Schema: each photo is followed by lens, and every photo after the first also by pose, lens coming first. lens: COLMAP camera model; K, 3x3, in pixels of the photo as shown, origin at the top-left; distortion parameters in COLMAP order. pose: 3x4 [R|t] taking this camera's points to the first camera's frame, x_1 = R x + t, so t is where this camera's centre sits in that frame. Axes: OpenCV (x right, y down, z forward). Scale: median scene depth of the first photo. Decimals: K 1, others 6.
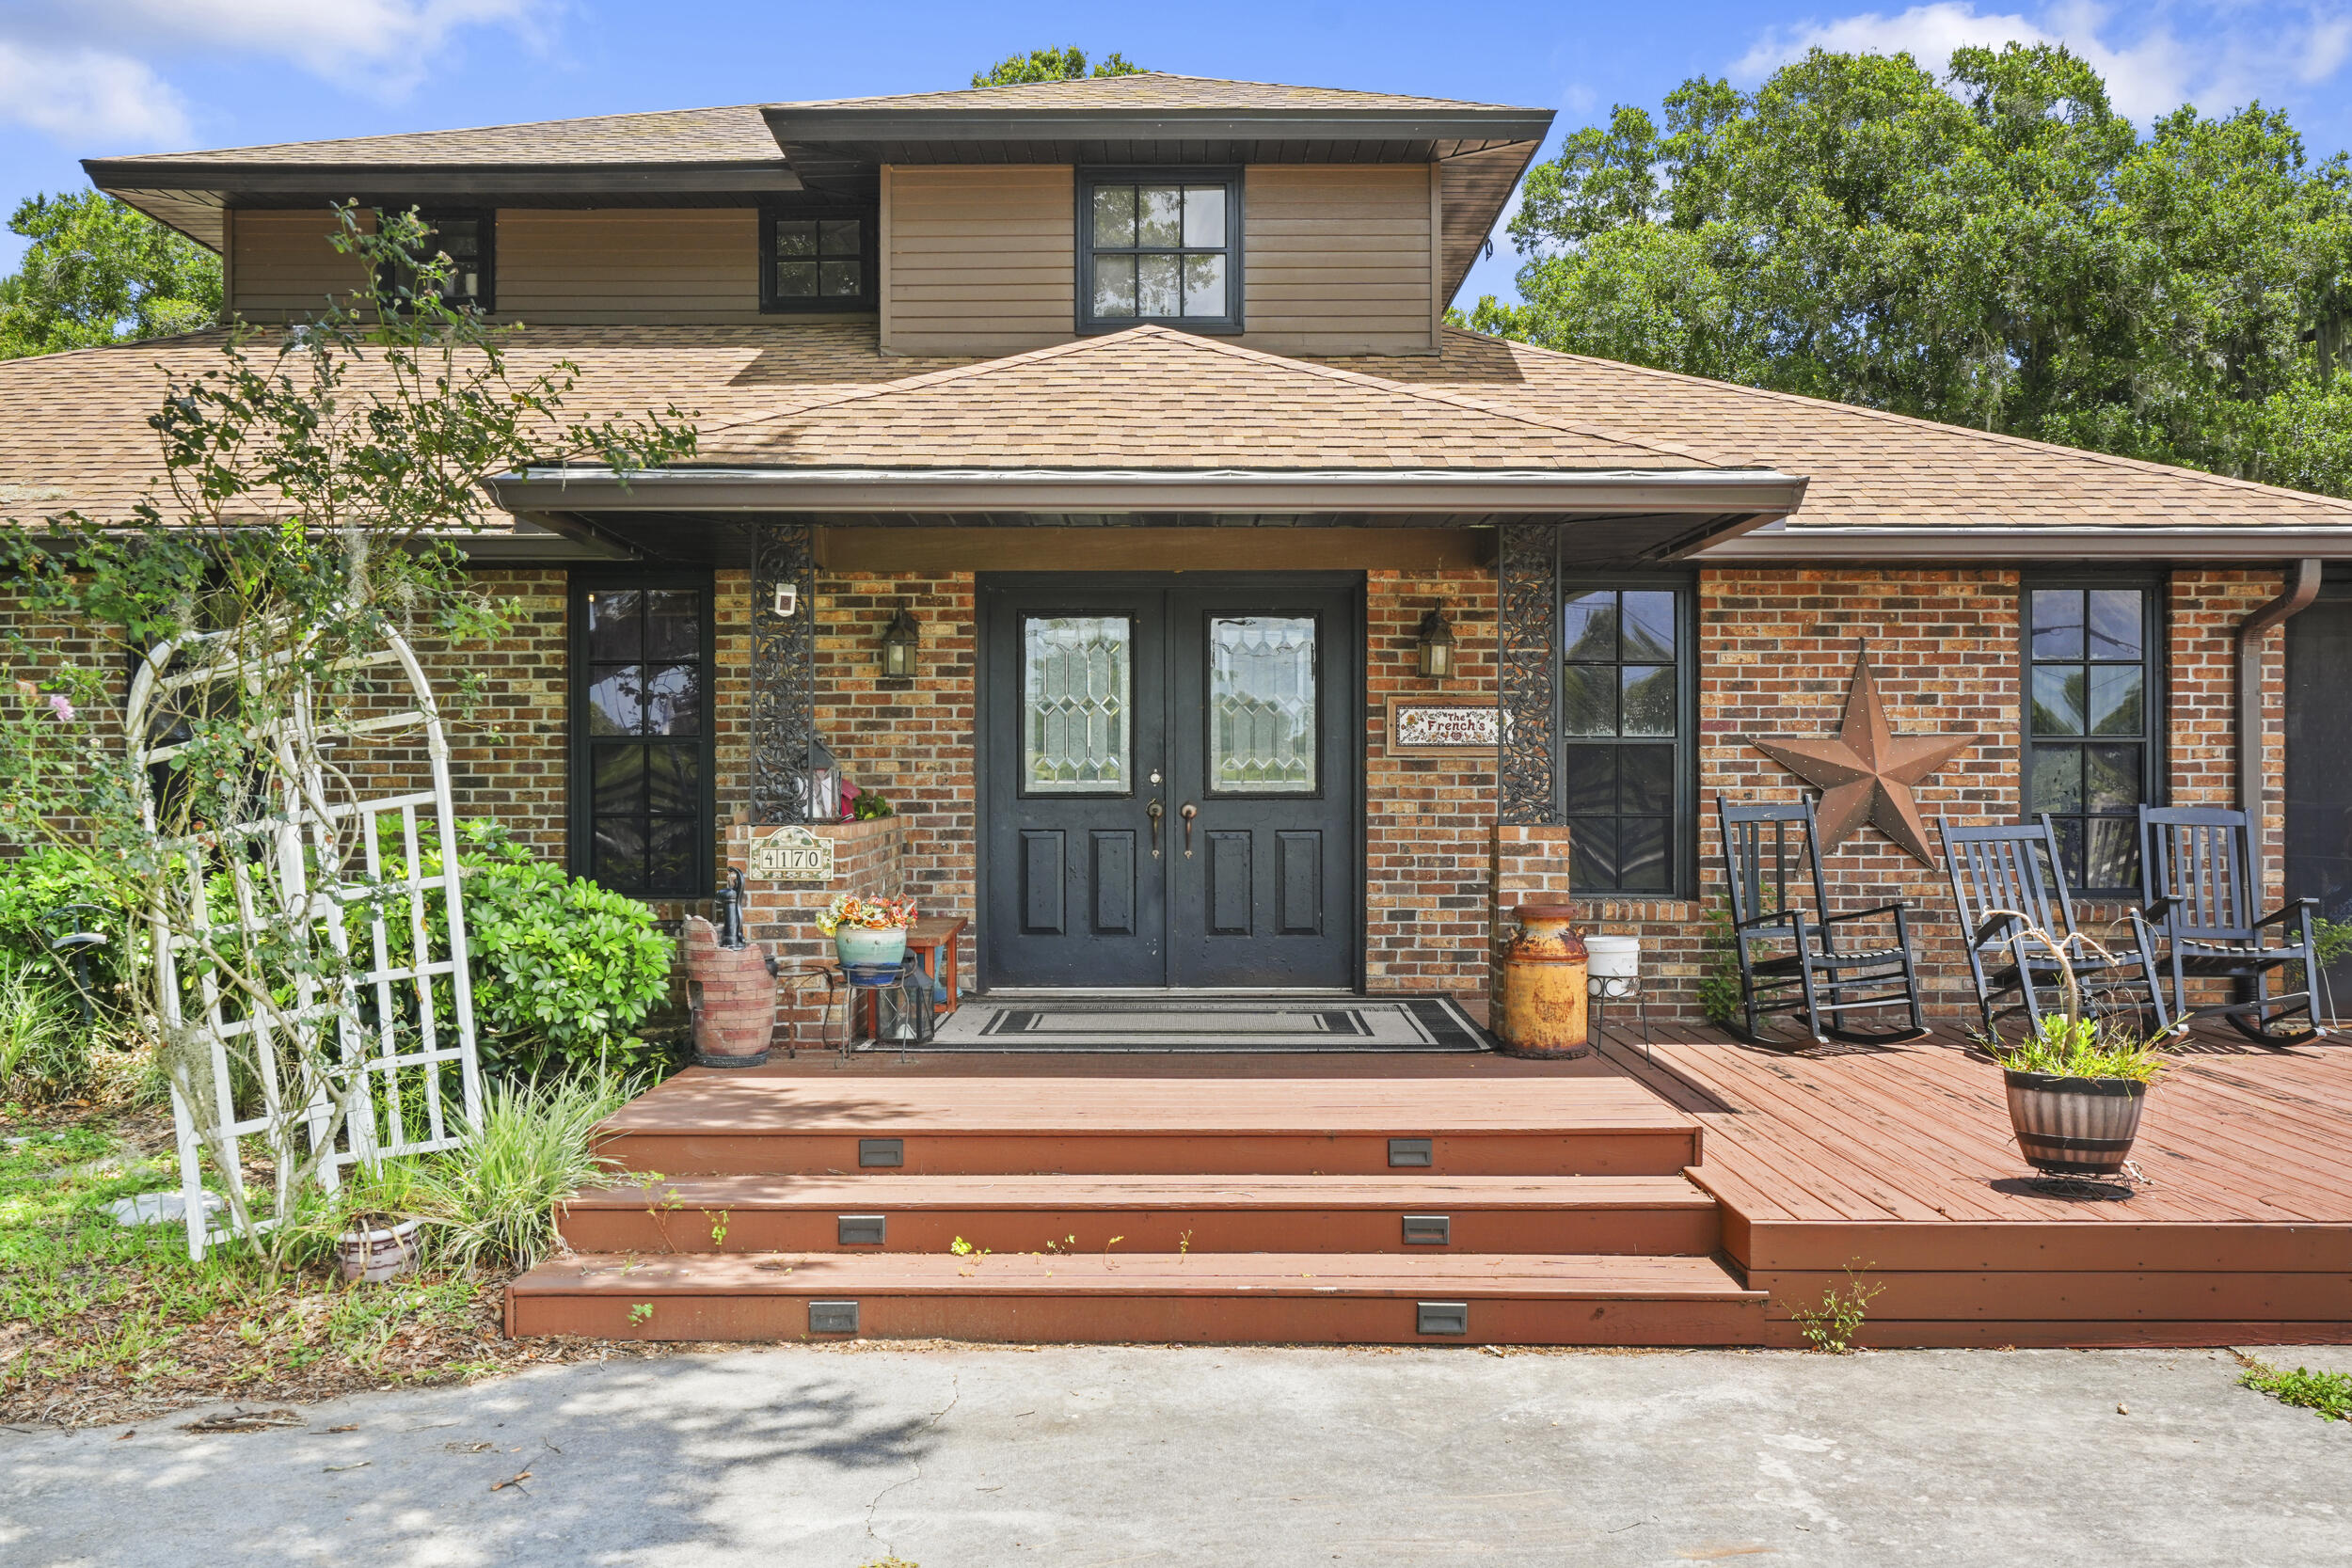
lens RADIAL K [[2122.9, 0, 1175.9], [0, 2122.9, 784.6], [0, 0, 1]] dist [0.008424, 0.001047]
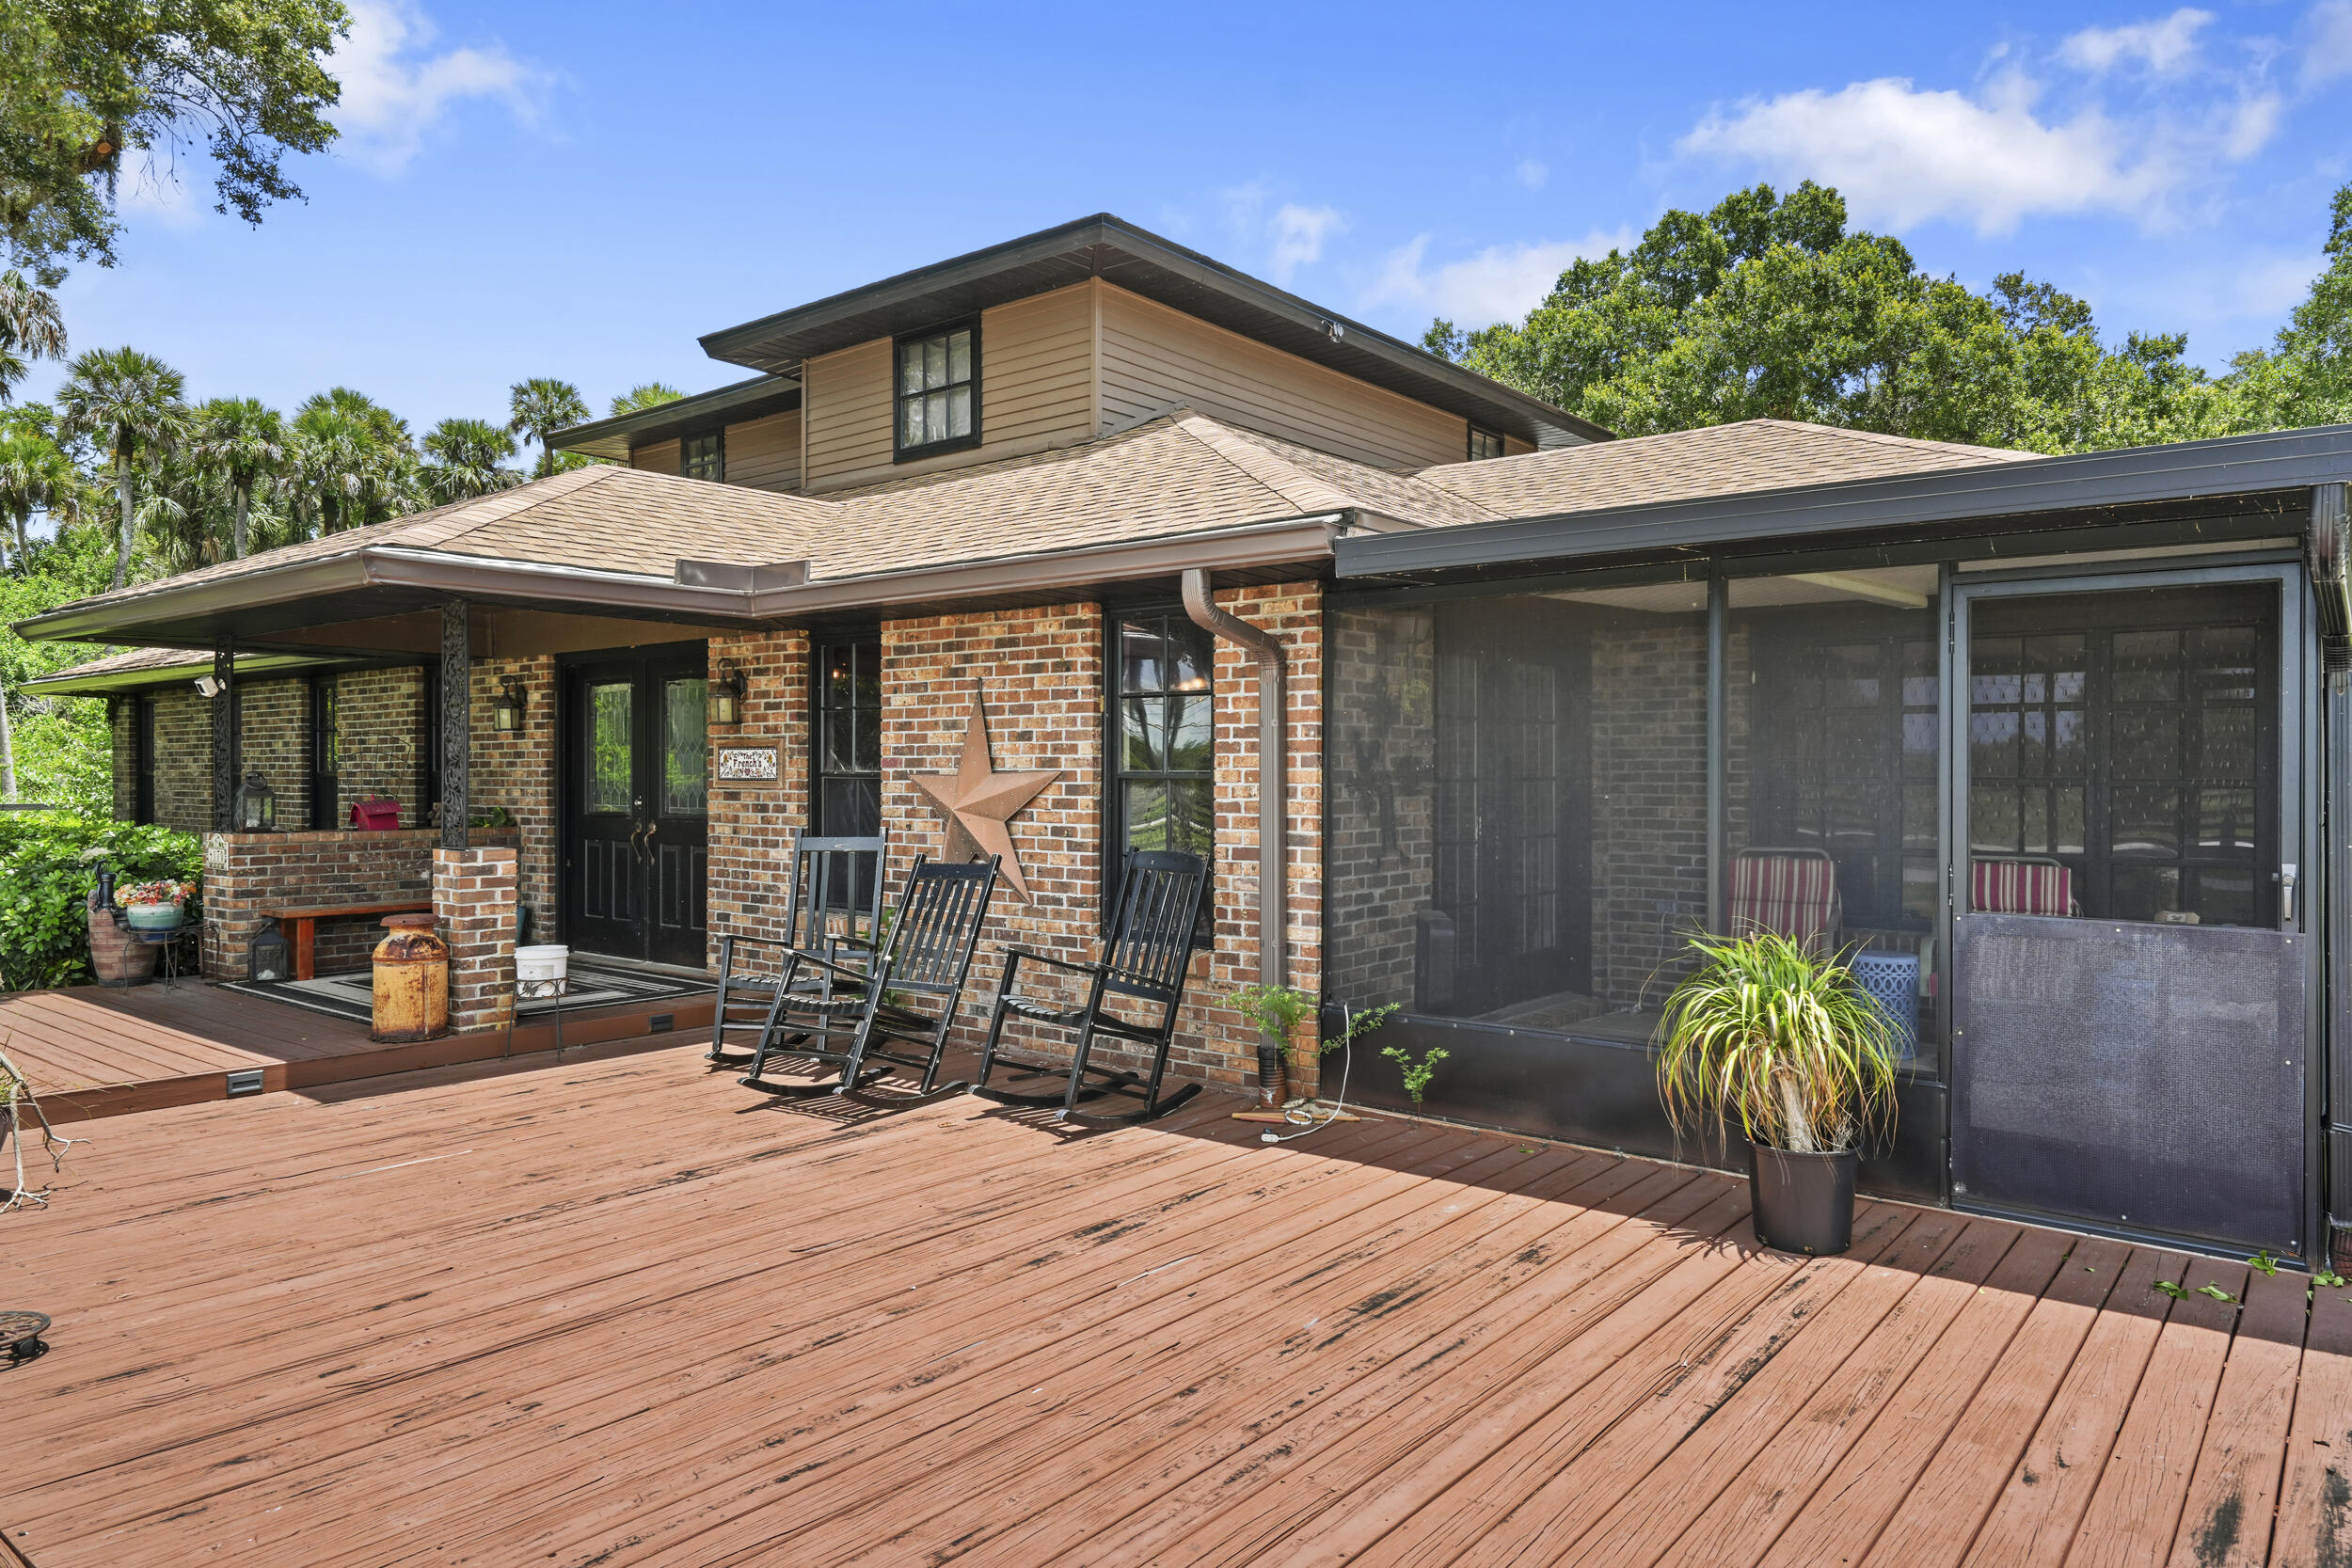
lens RADIAL K [[1507.4, 0, 1176.8], [0, 1507.4, 782.7], [0, 0, 1]] dist [0.001178, 0.001312]
pose [[0.773572, 0.005295, -0.633687, 0.864883], [-0.007007, 0.999975, -0.000199, -0.018155], [0.633670, 0.004594, 0.773590, 0.489899]]
